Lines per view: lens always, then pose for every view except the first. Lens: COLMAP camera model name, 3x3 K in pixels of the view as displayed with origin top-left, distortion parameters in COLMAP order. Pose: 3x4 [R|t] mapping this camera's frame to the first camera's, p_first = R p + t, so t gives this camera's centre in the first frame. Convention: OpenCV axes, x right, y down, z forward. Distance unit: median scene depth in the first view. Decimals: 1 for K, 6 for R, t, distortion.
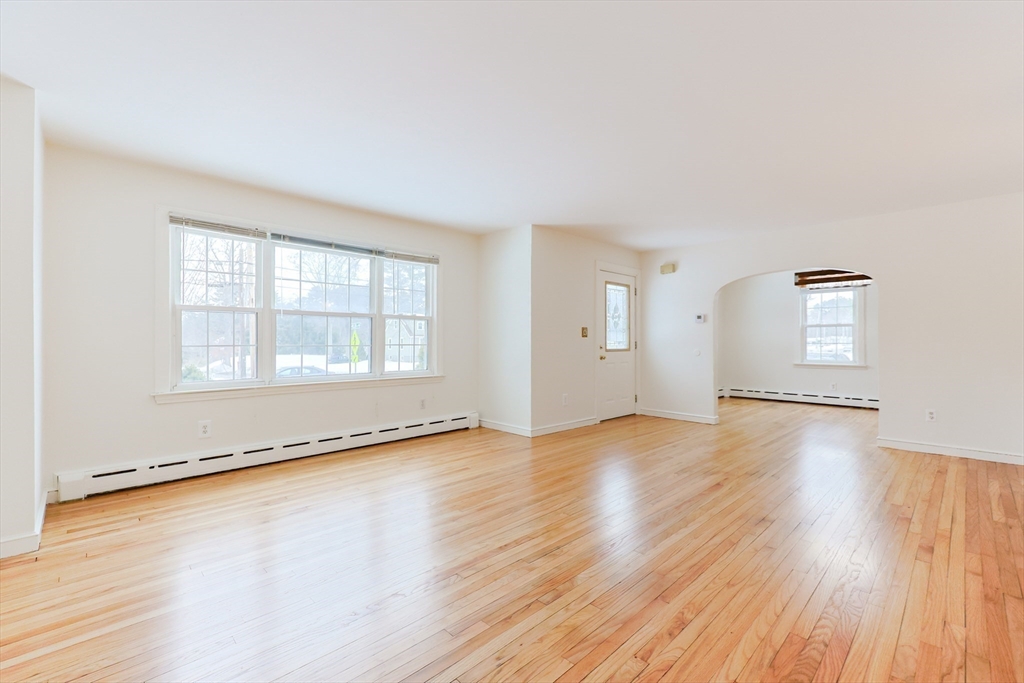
lens RADIAL K [[449.9, 0, 519.1], [0, 449.9, 341.8], [0, 0, 1]] dist [-0.000333, 0.000027]
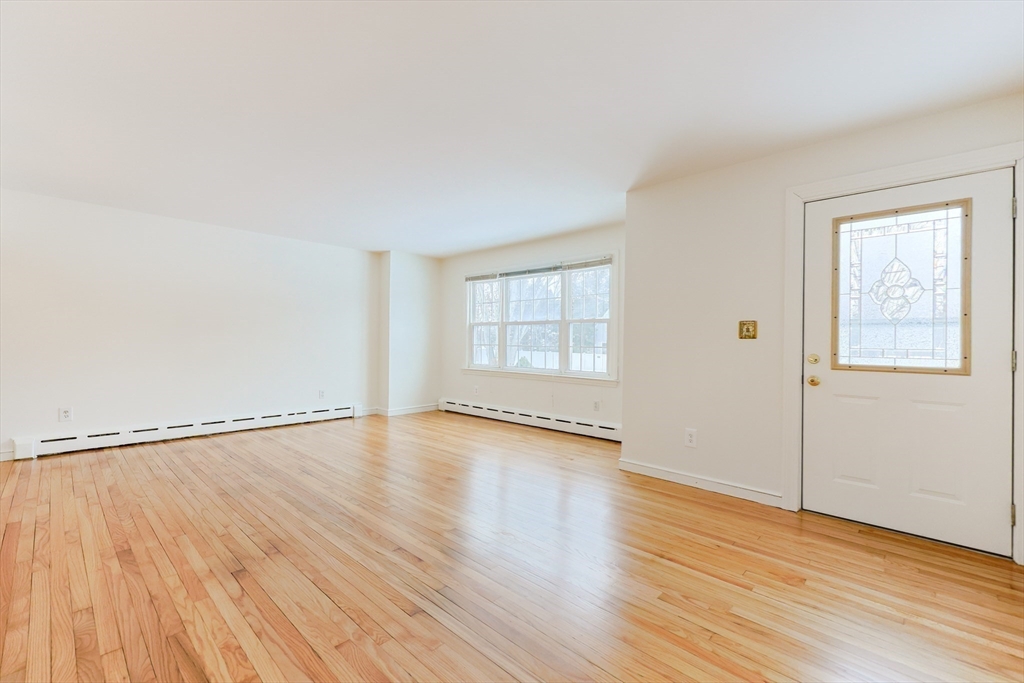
lens RADIAL K [[433.5, 0, 505.7], [0, 433.5, 338.9], [0, 0, 1]] dist [0.001432, 0.000548]
pose [[0.023121, -0.004703, -0.999722, 0.946469], [-0.010865, 0.999929, -0.004955, -0.006257], [0.999674, 0.010976, 0.023068, 0.966263]]
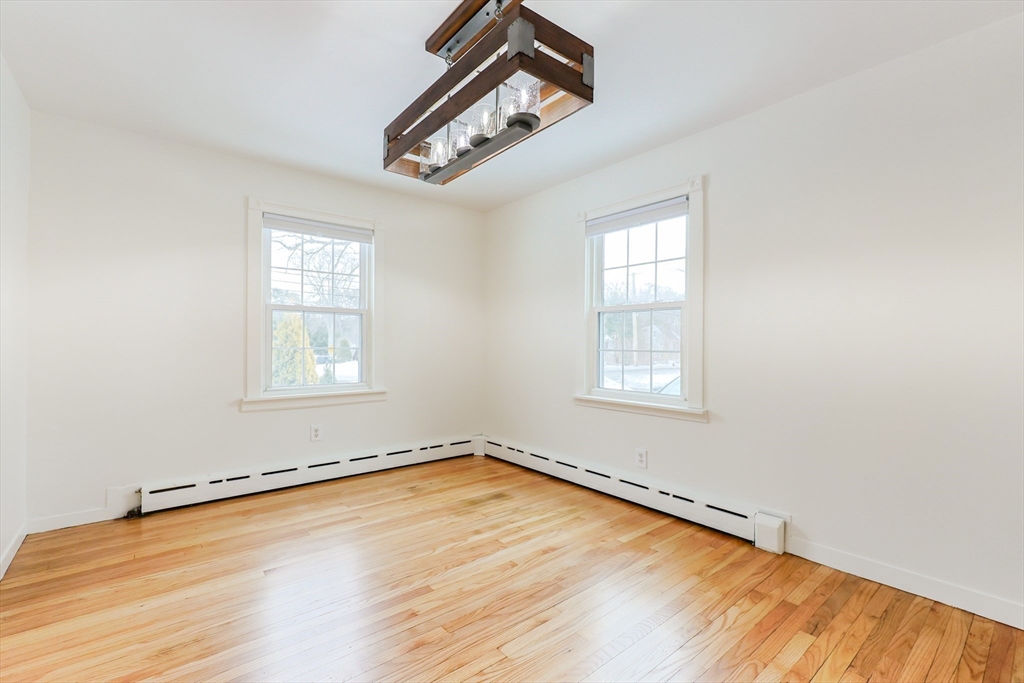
lens RADIAL K [[438.4, 0, 516.4], [0, 438.4, 341.4], [0, 0, 1]] dist [-0.000964, -0.000063]
pose [[0.995546, 0.007093, -0.094011, 1.171811], [-0.007676, 0.999953, -0.005842, -0.005002], [0.093966, 0.006538, 0.995554, 1.112888]]
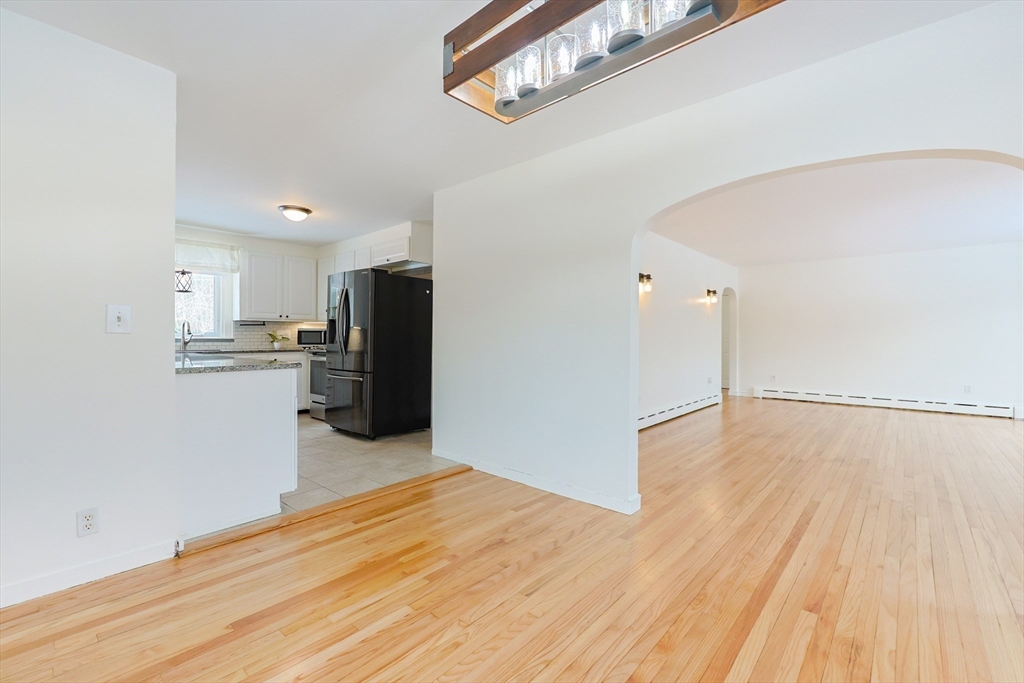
lens RADIAL K [[440.4, 0, 514.0], [0, 440.4, 336.1], [0, 0, 1]] dist [-0.001239, 0.000046]
pose [[-0.998271, 0.000116, -0.058784, 1.161241], [0.000186, 0.999999, -0.001183, -0.005569], [0.058783, -0.001192, -0.998270, 1.843507]]
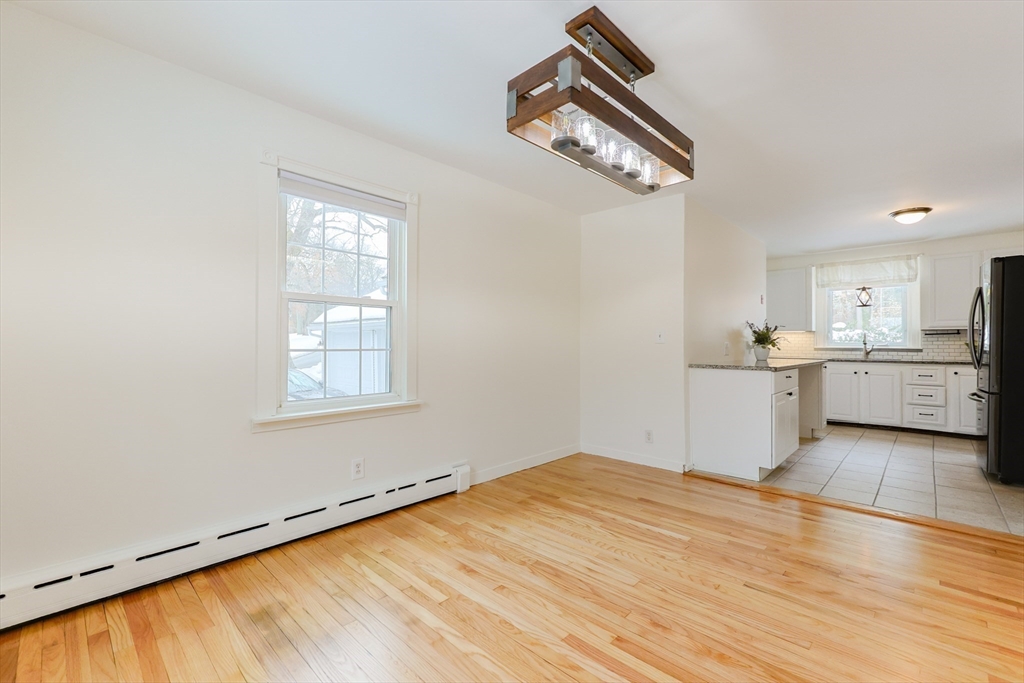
lens RADIAL K [[445.0, 0, 524.0], [0, 445.0, 337.6], [0, 0, 1]] dist [0.001156, 0.000234]
pose [[-0.035527, 0.018373, 0.999200, 0.613884], [-0.004787, 0.999816, -0.018554, -0.002733], [-0.999357, -0.005443, -0.035432, 1.648937]]
